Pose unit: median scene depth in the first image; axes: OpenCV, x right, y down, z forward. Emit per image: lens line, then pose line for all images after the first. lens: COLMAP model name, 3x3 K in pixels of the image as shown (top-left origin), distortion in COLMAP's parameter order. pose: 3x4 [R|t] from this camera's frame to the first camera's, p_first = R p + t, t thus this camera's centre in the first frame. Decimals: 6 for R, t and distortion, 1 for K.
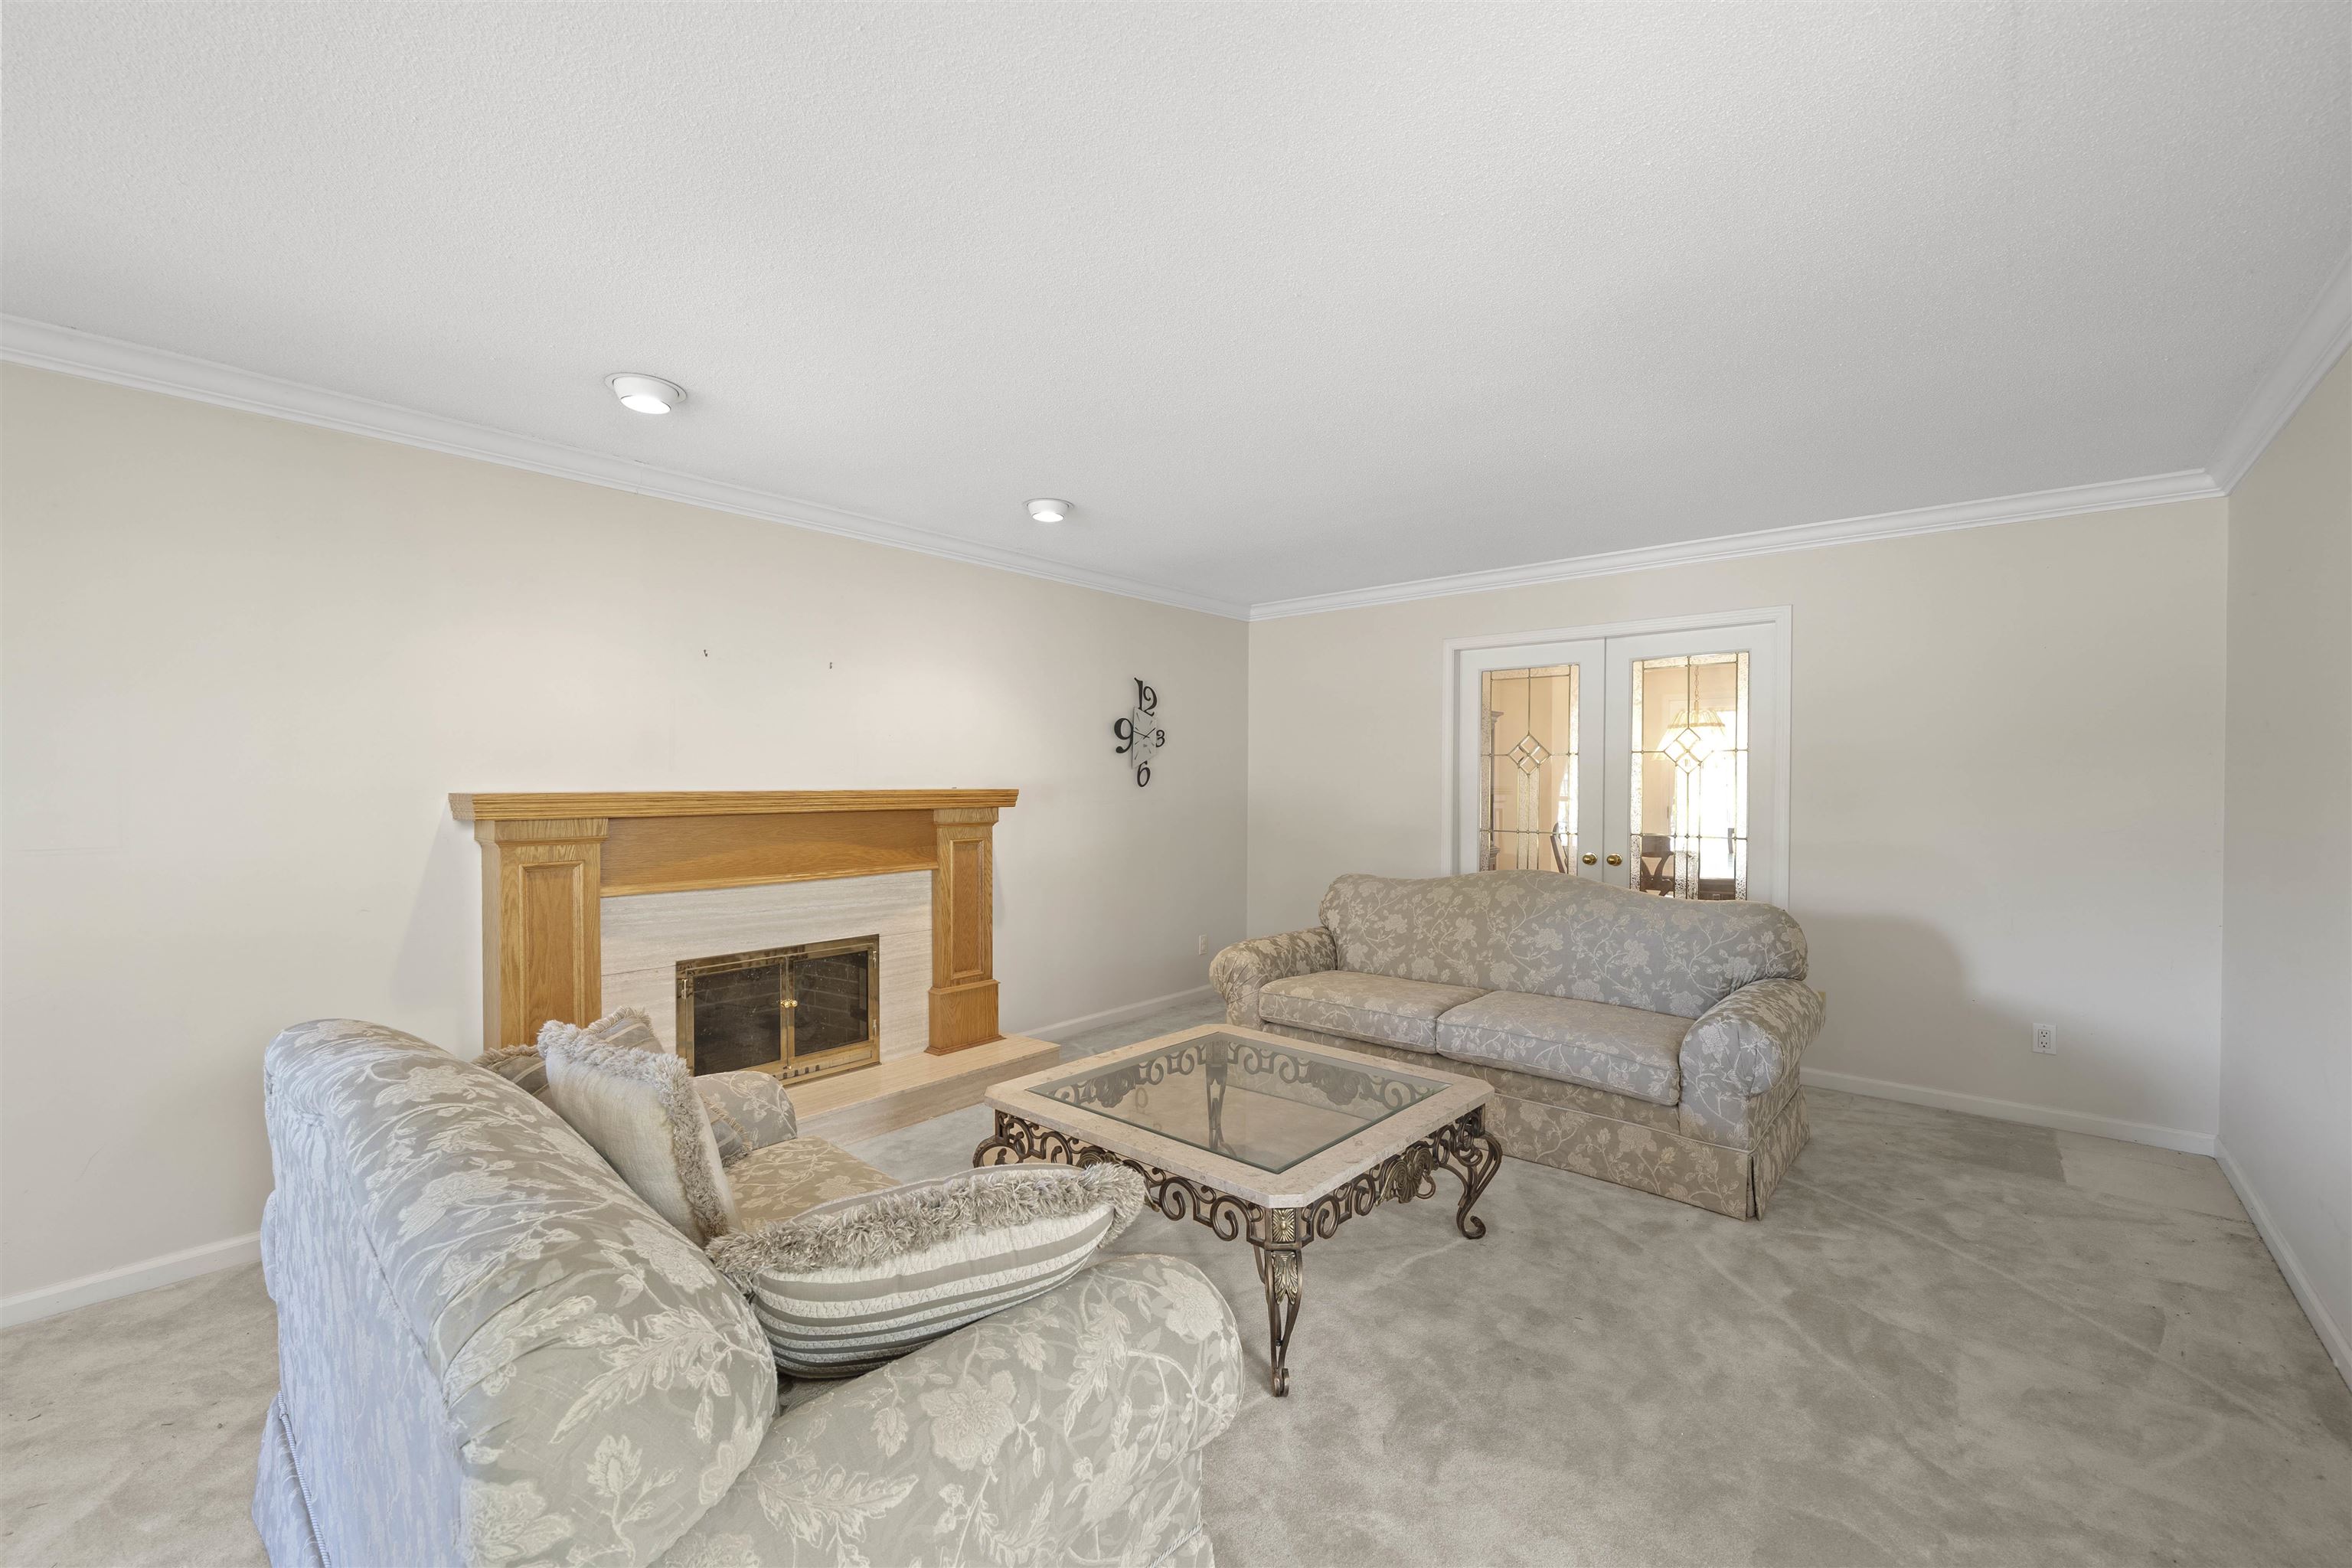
lens RADIAL K [[968.5, 0, 1180.3], [0, 968.5, 786.7], [0, 0, 1]] dist [-0.001587, 0.000006]
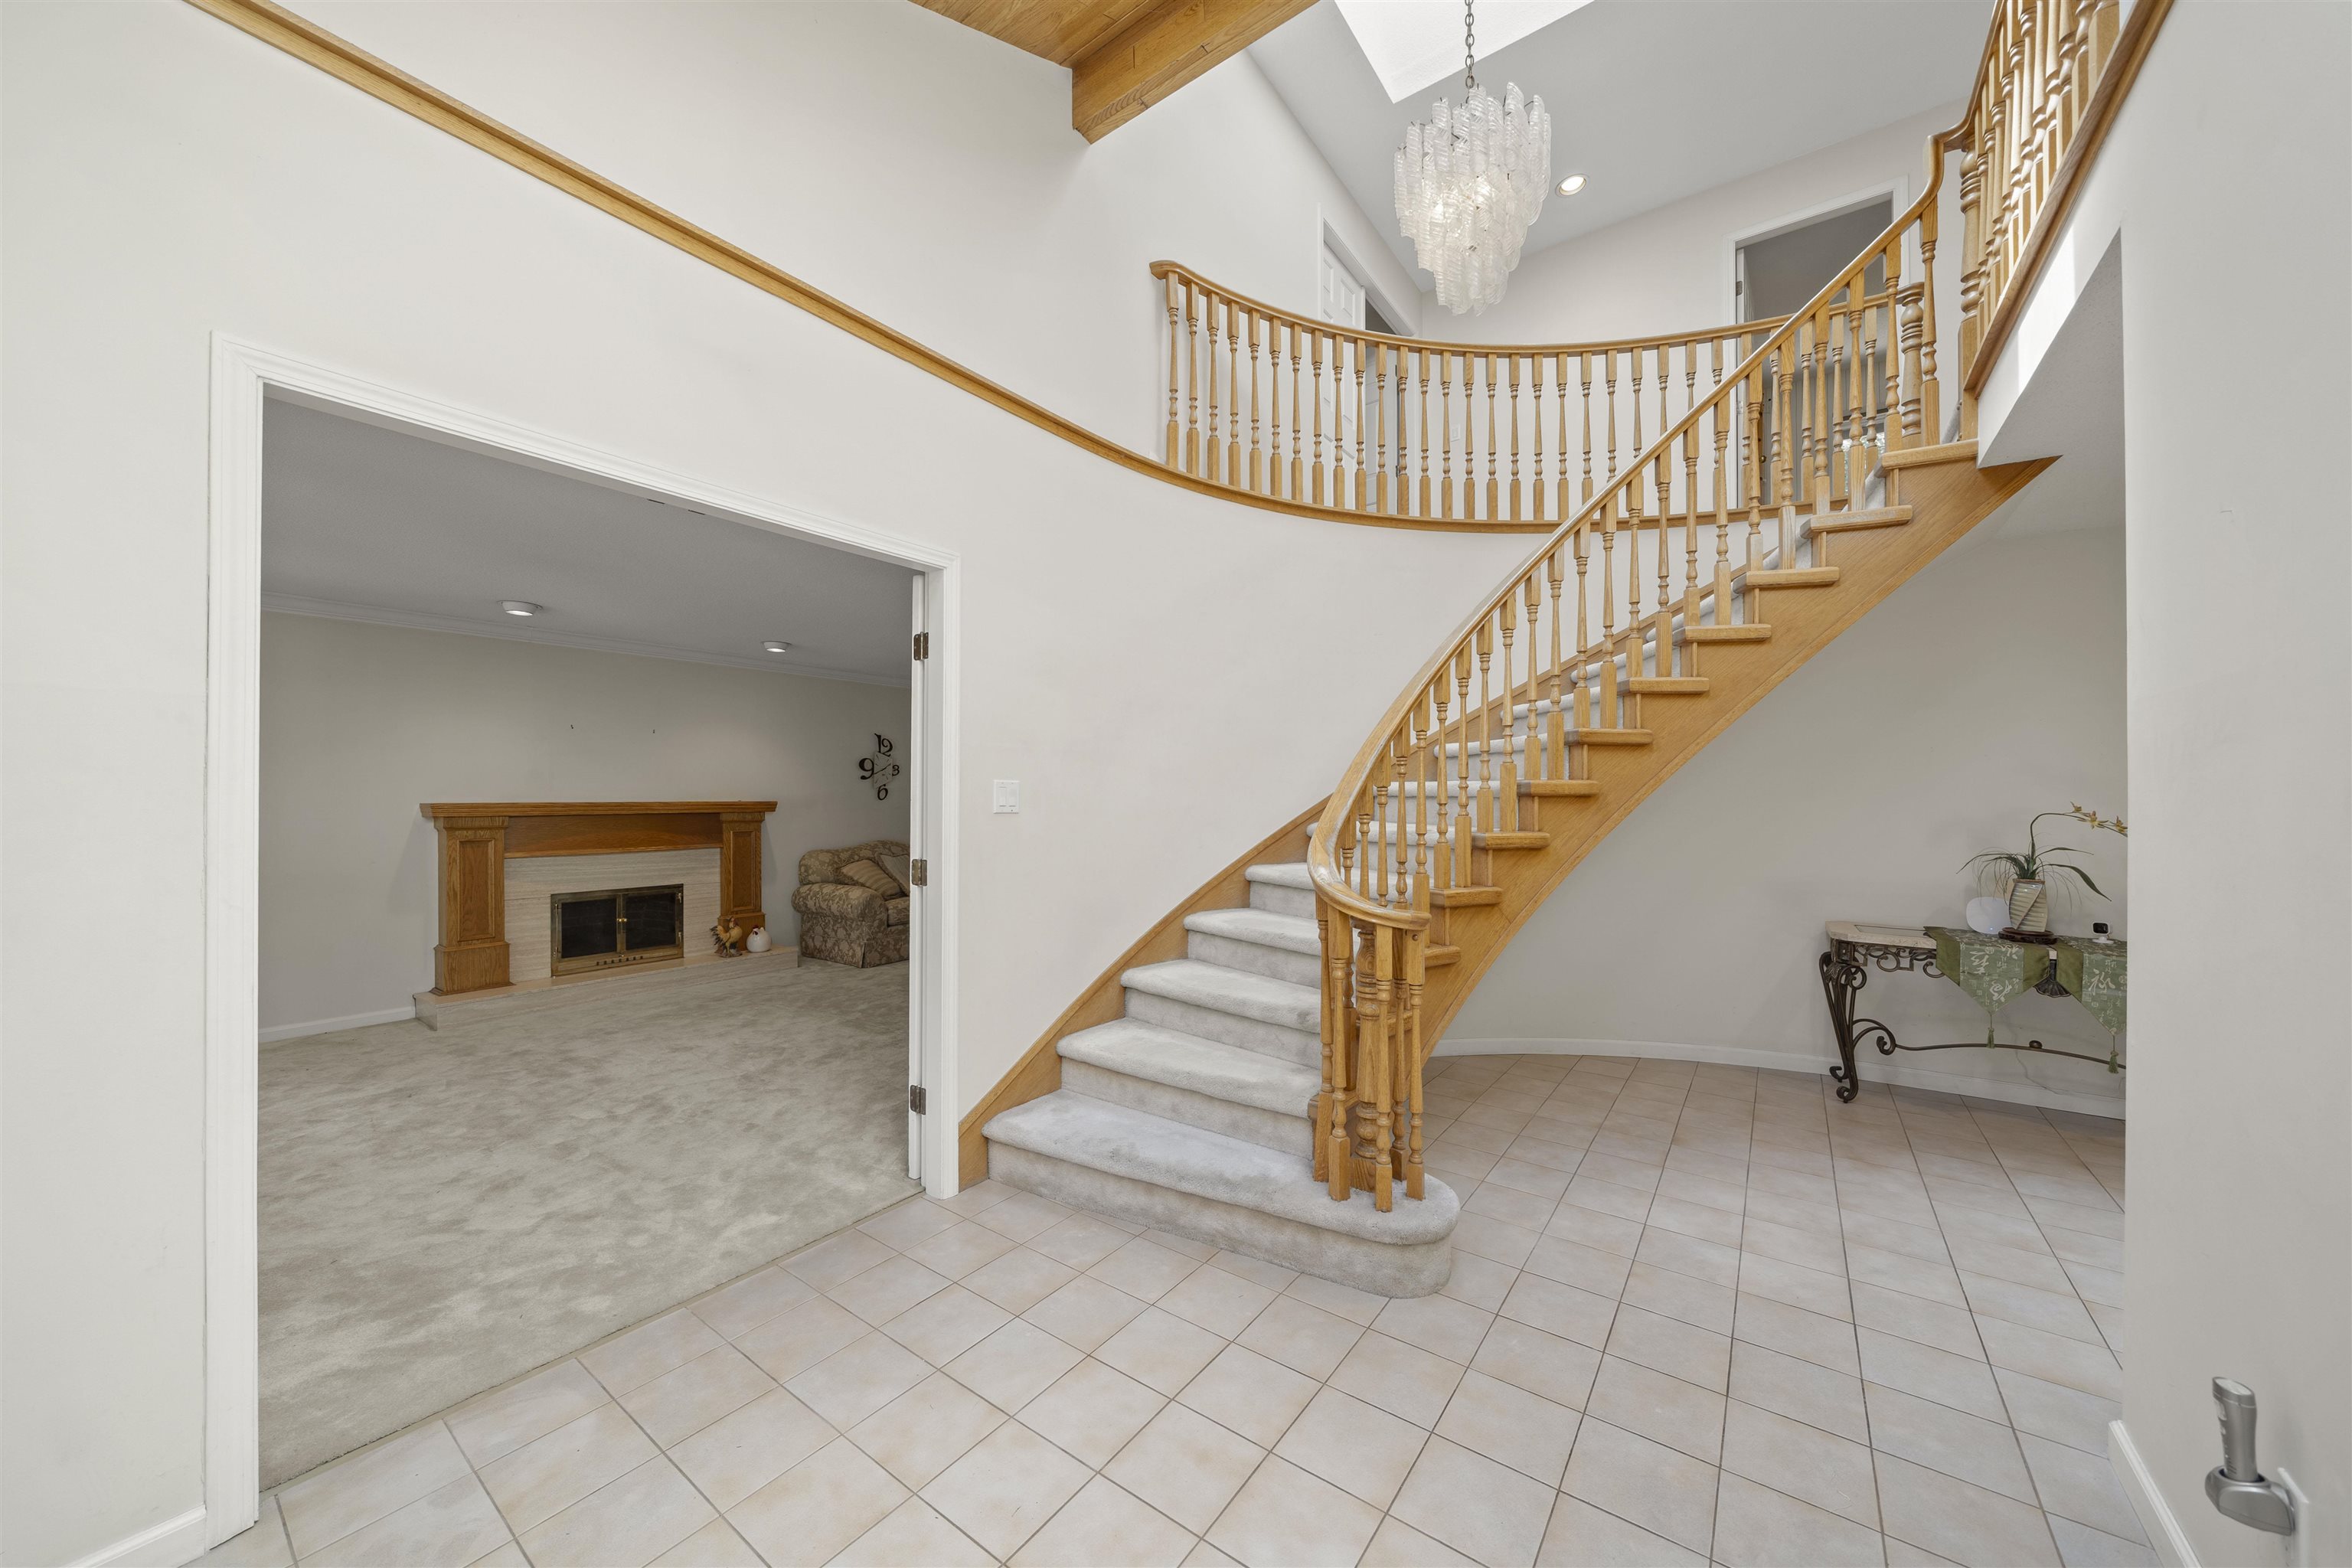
lens RADIAL K [[828.2, 0, 1175.8], [0, 828.2, 795.4], [0, 0, 1]] dist [-0.007193, 0.000190]
pose [[0.997395, -0.003023, 0.072072, 0.479667], [0.003625, 0.999960, -0.008236, 0.007006], [-0.072044, 0.008475, 0.997365, -0.568413]]
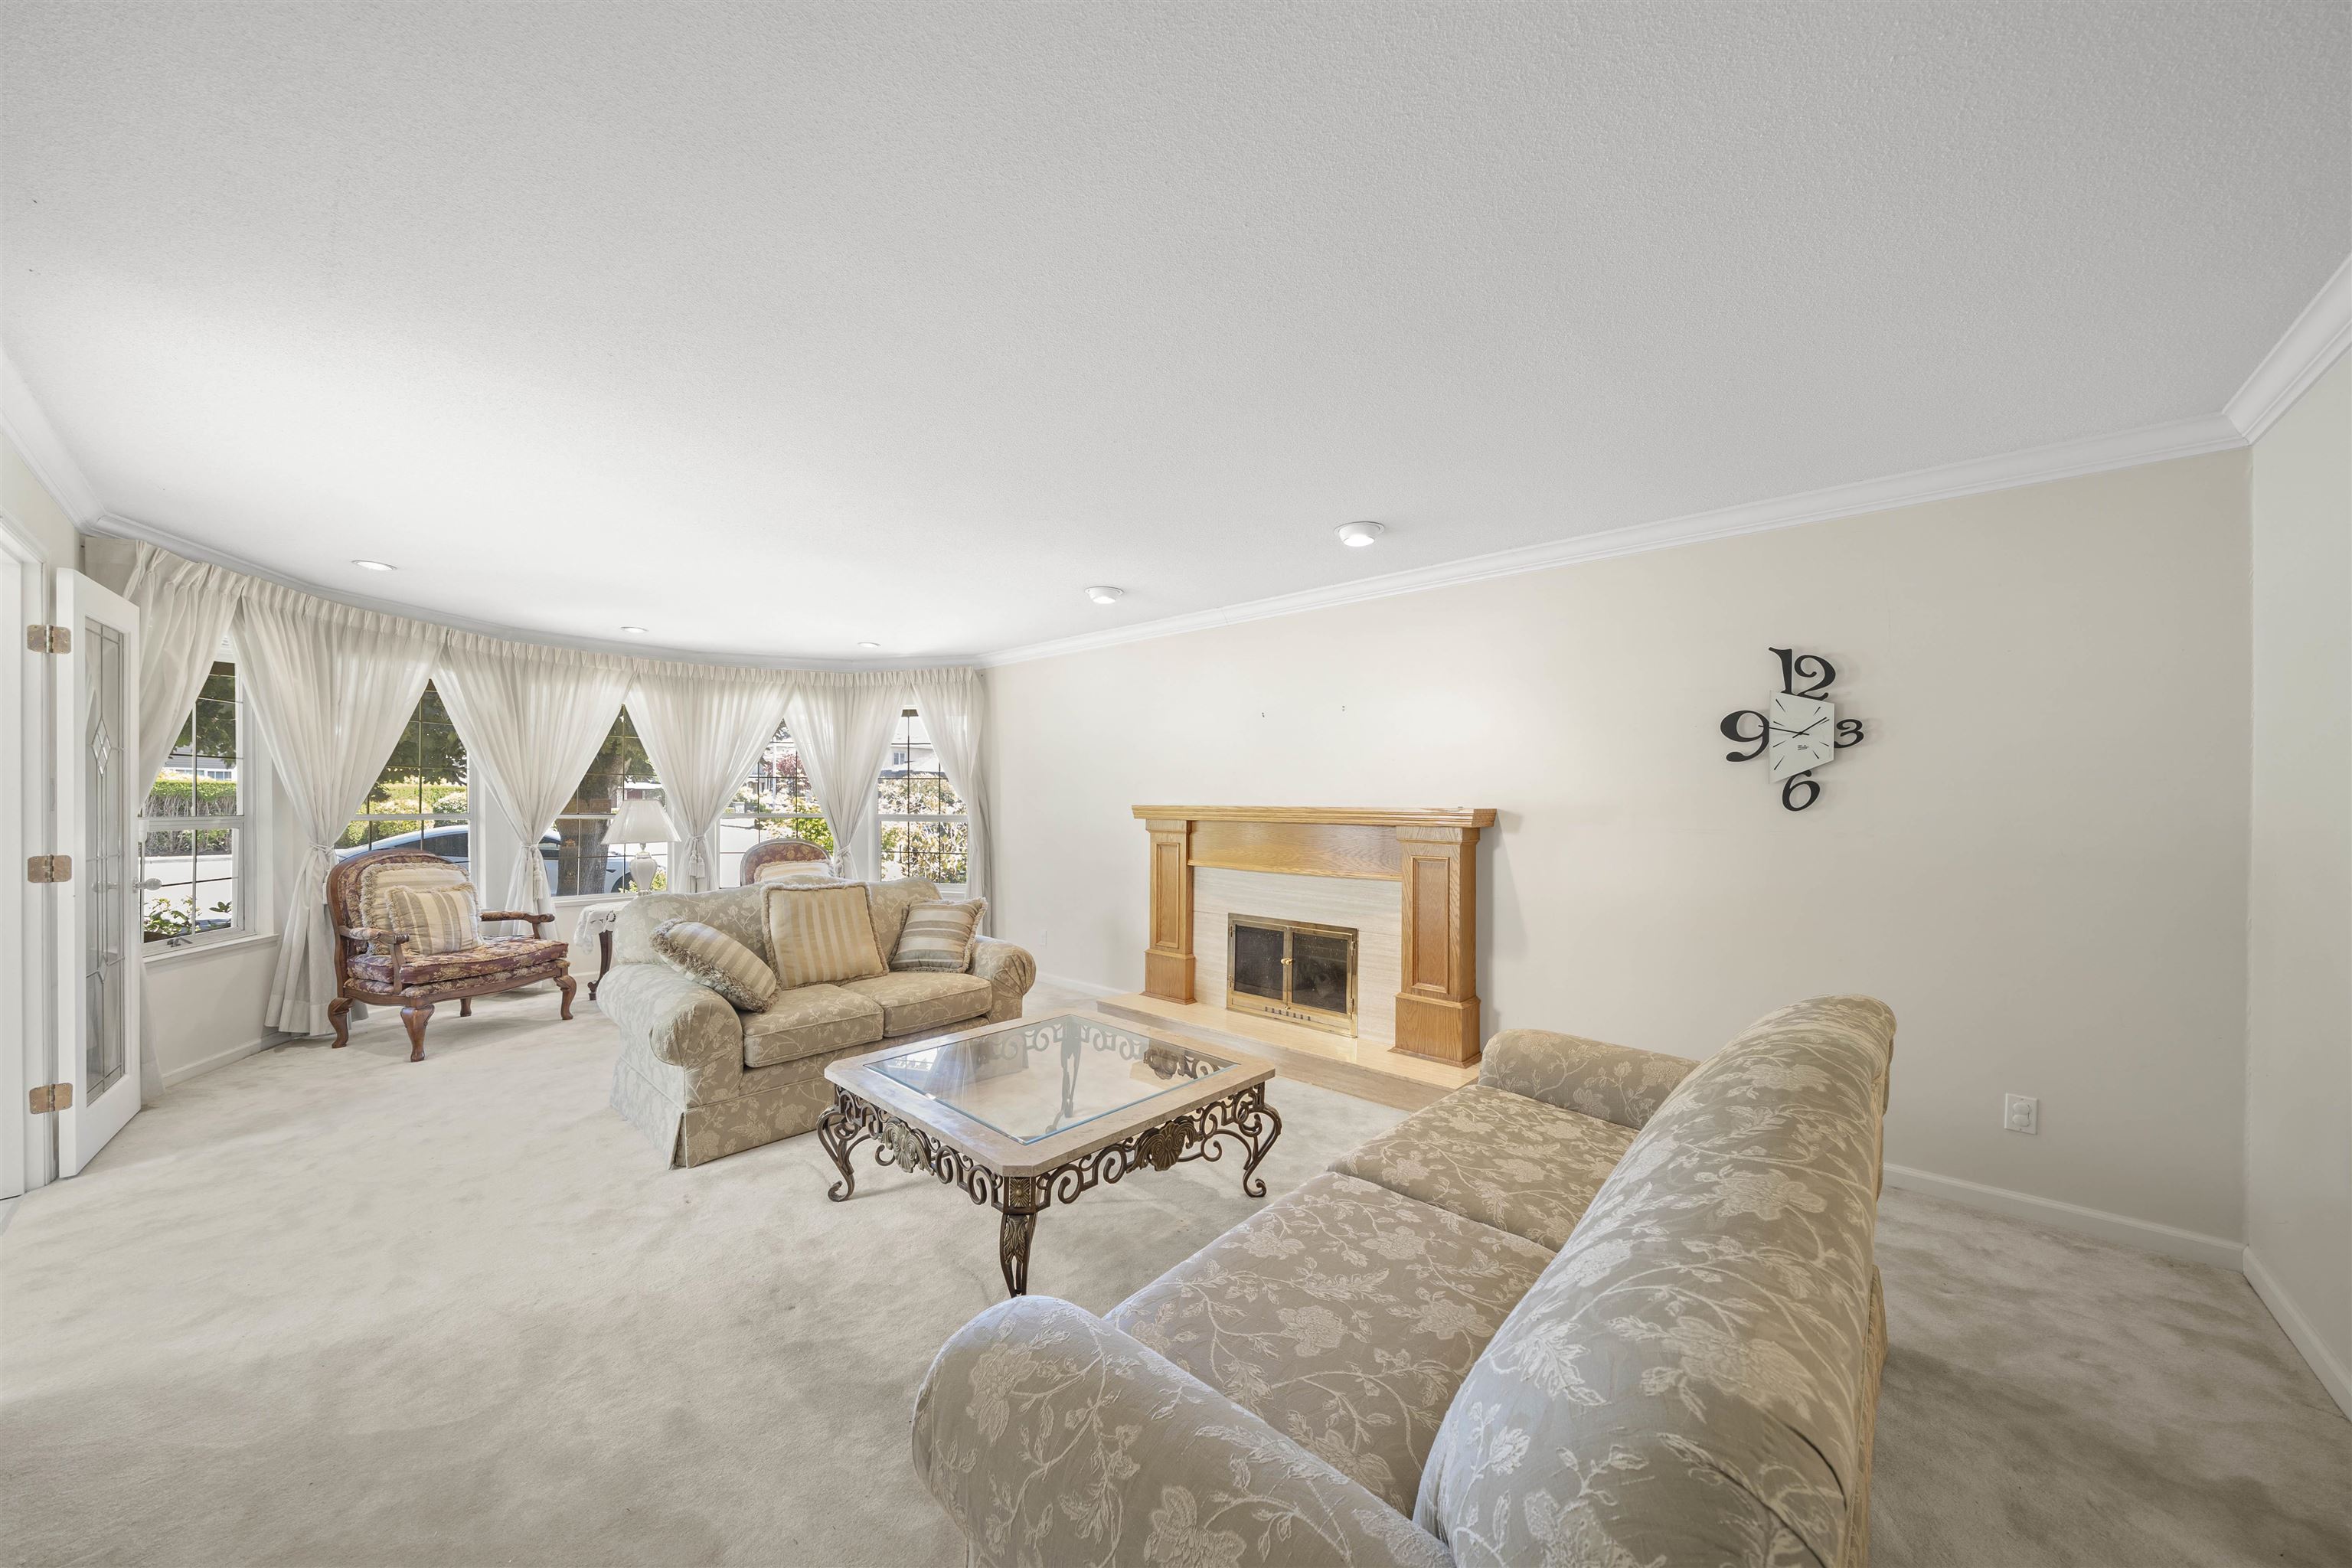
lens RADIAL K [[828.2, 0, 1167.1], [0, 828.2, 791.6], [0, 0, 1]] dist [-0.007193, 0.000190]
pose [[-0.036763, -0.002484, -0.999321, 0.725636], [-0.004125, 0.999989, -0.002334, -0.013126], [0.999316, 0.004036, -0.036773, 0.810075]]
